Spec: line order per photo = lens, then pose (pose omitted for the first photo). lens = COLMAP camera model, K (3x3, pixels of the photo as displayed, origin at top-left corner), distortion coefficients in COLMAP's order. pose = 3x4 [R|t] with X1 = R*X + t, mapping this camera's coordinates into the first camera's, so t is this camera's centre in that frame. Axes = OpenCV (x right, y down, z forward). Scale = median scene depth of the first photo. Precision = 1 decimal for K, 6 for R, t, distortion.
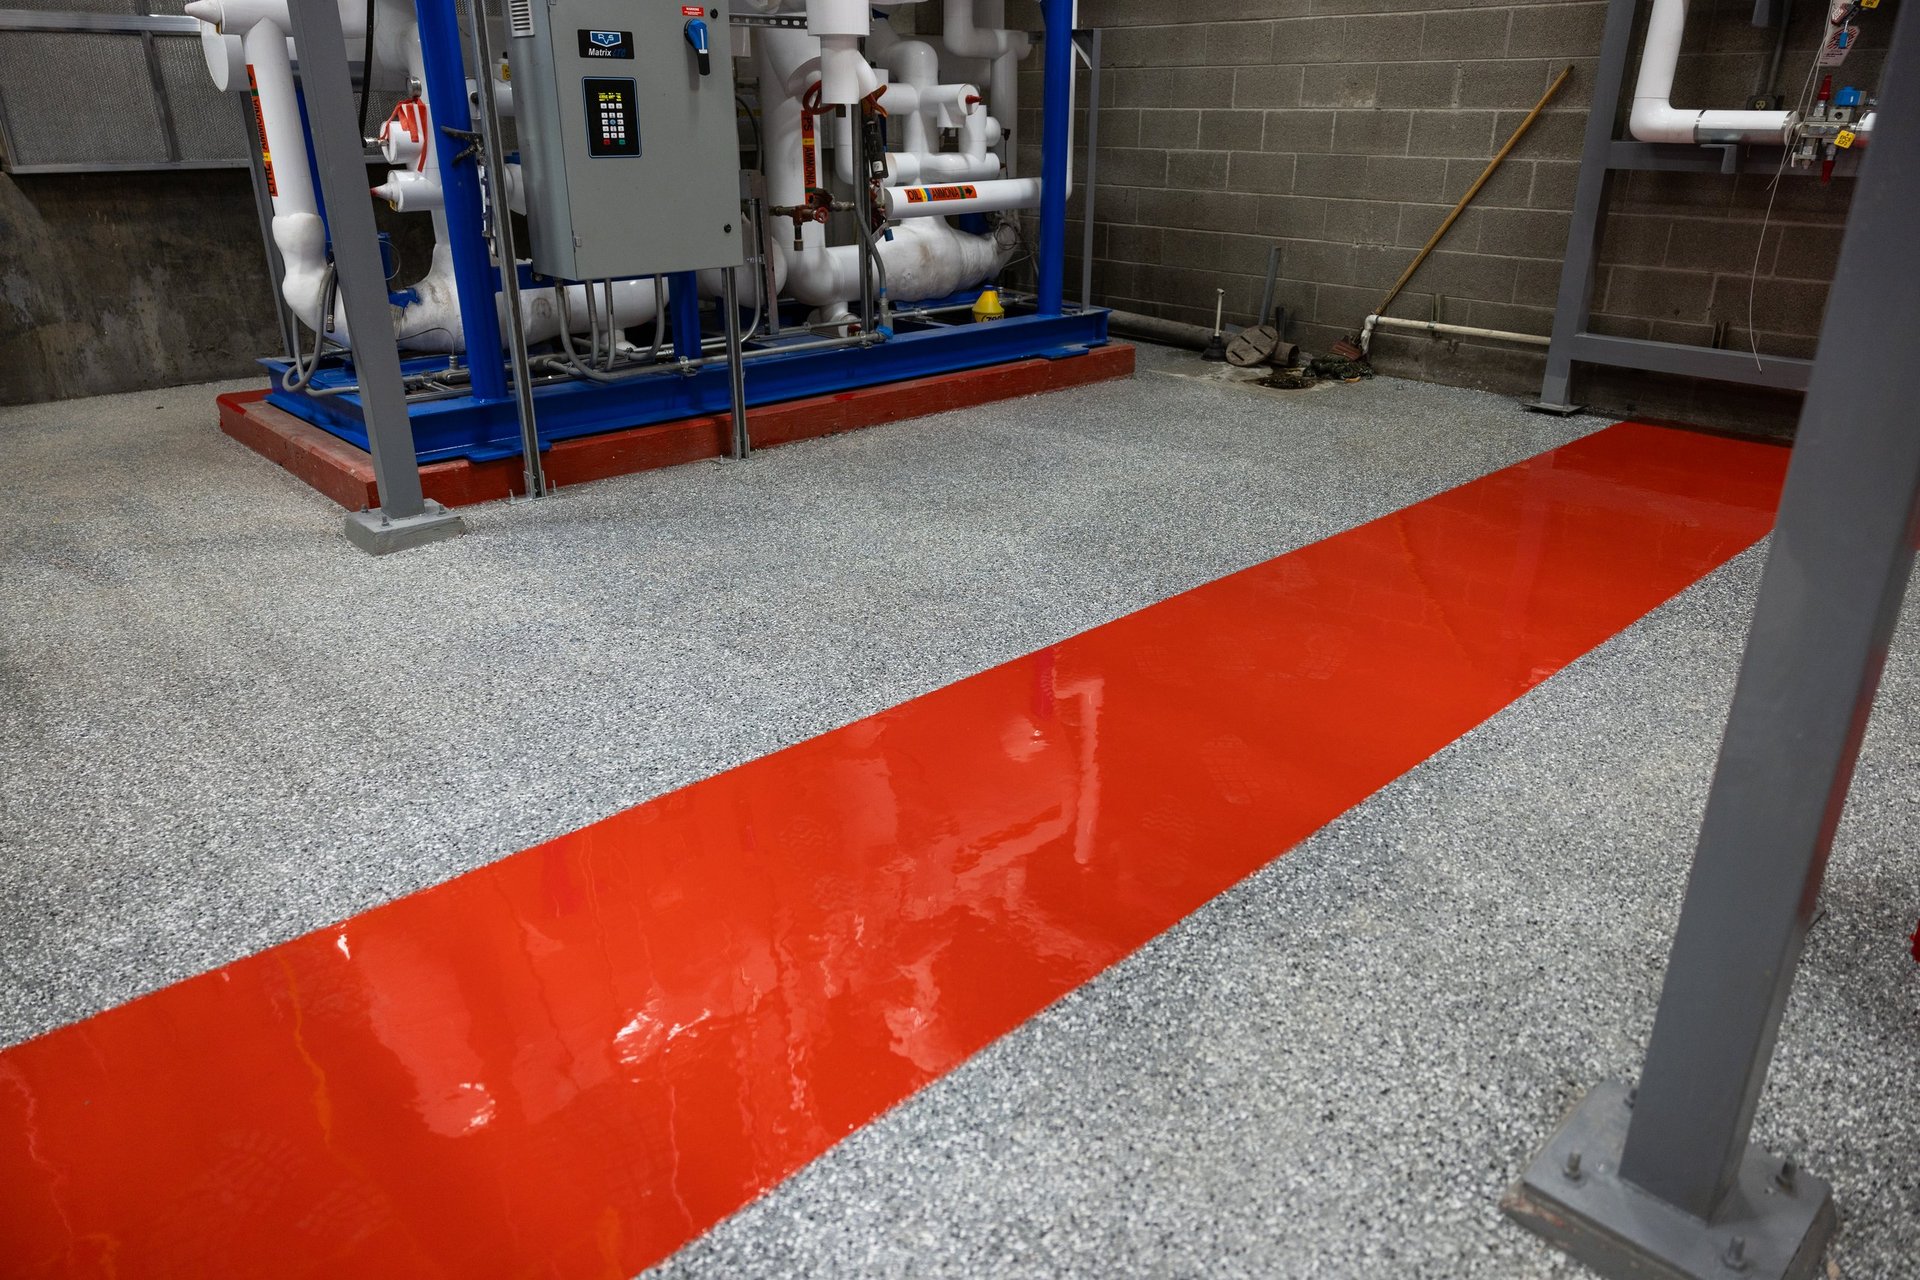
lens RADIAL K [[1353.5, 0, 989.3], [0, 1353.5, 648.1], [0, 0, 1]] dist [0.006462, 0.001231]
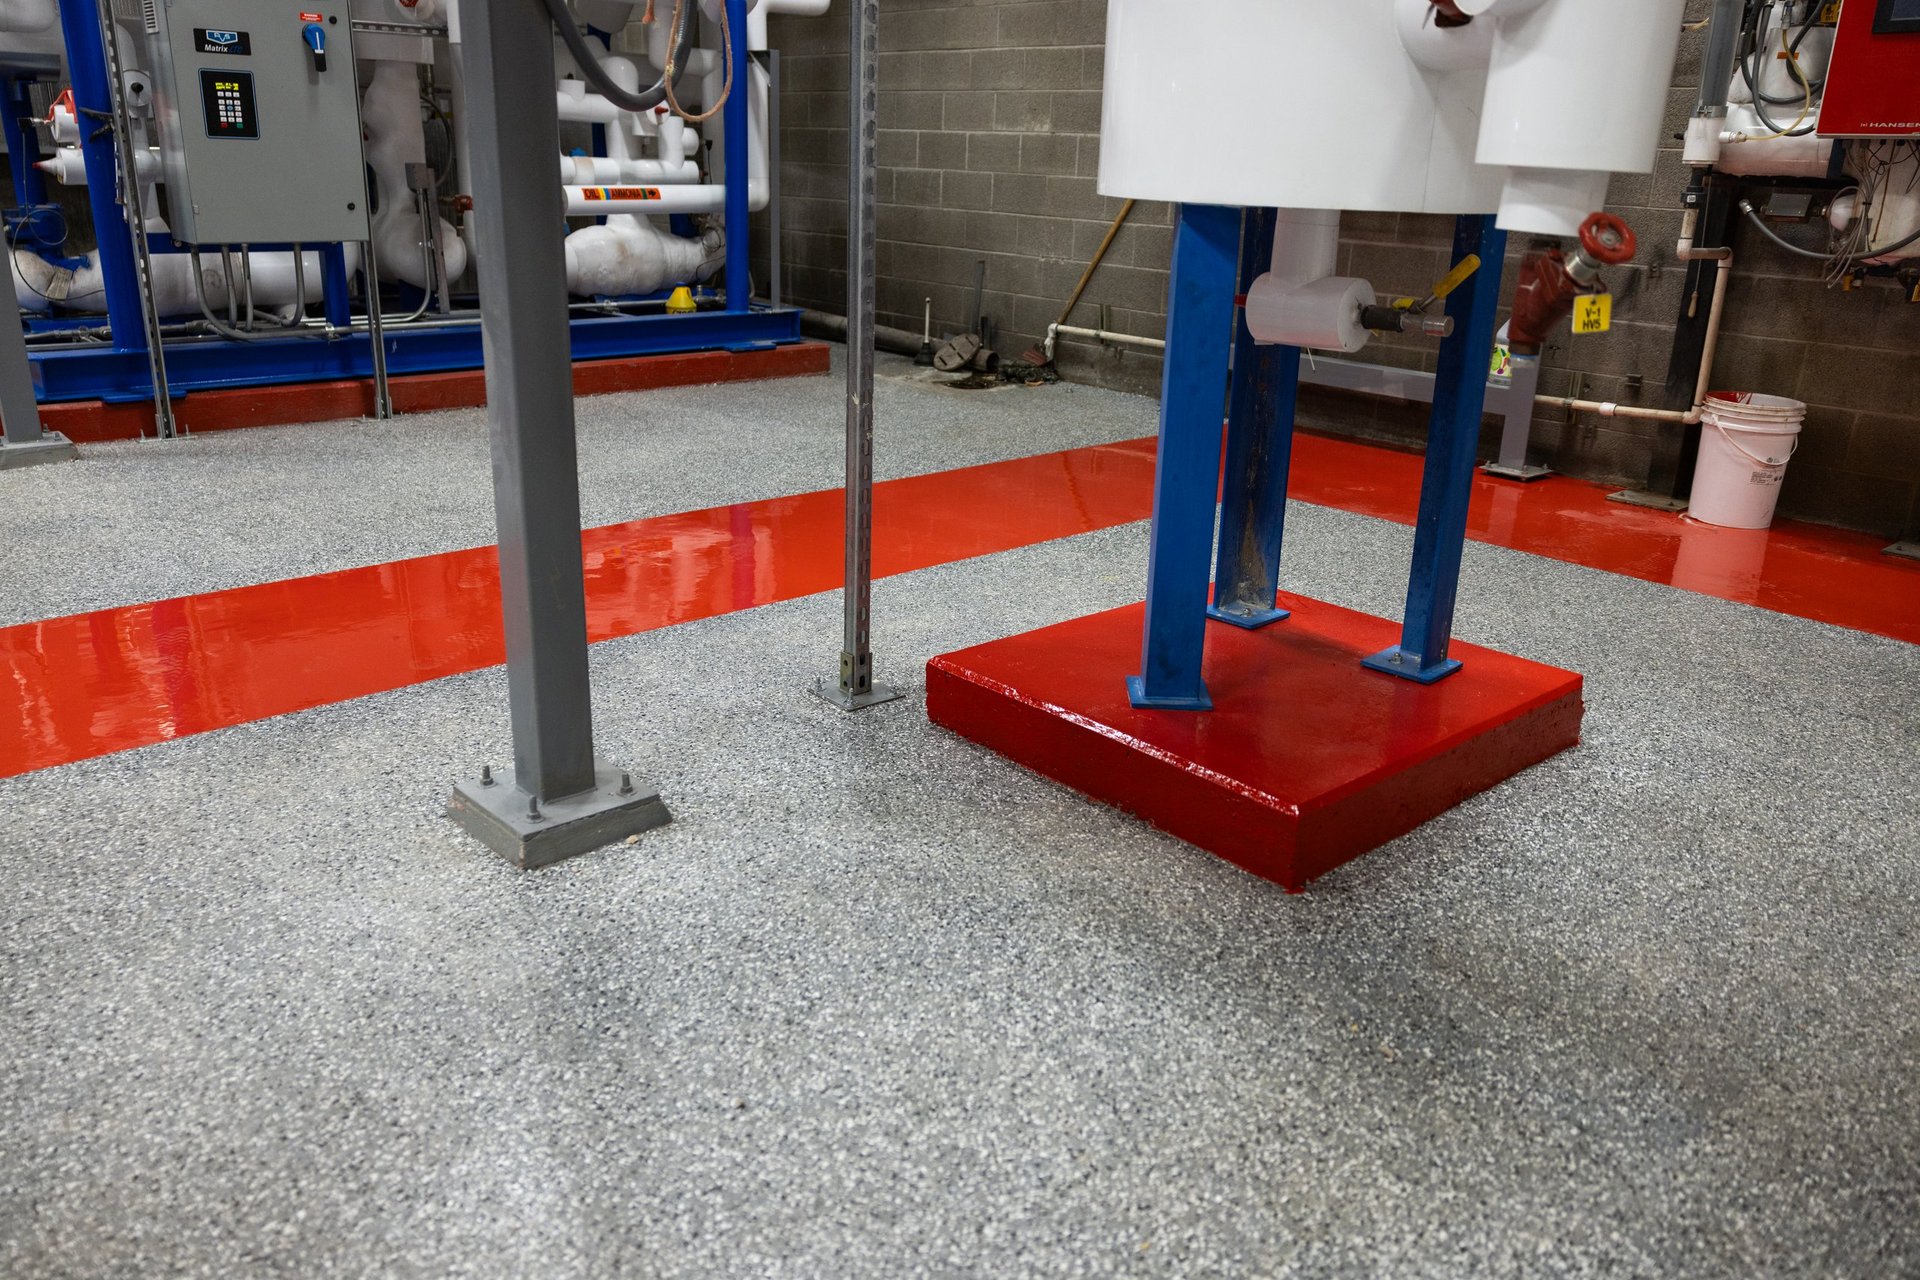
lens RADIAL K [[1480.1, 0, 960.0], [0, 1480.1, 640.0], [0, 0, 1]] dist [-0.009339, 0.004189]
pose [[0.999513, 0.030115, 0.008168, 0.279344], [-0.029584, 0.997833, -0.058777, 0.094939], [-0.009920, 0.058507, 0.998238, -0.185361]]
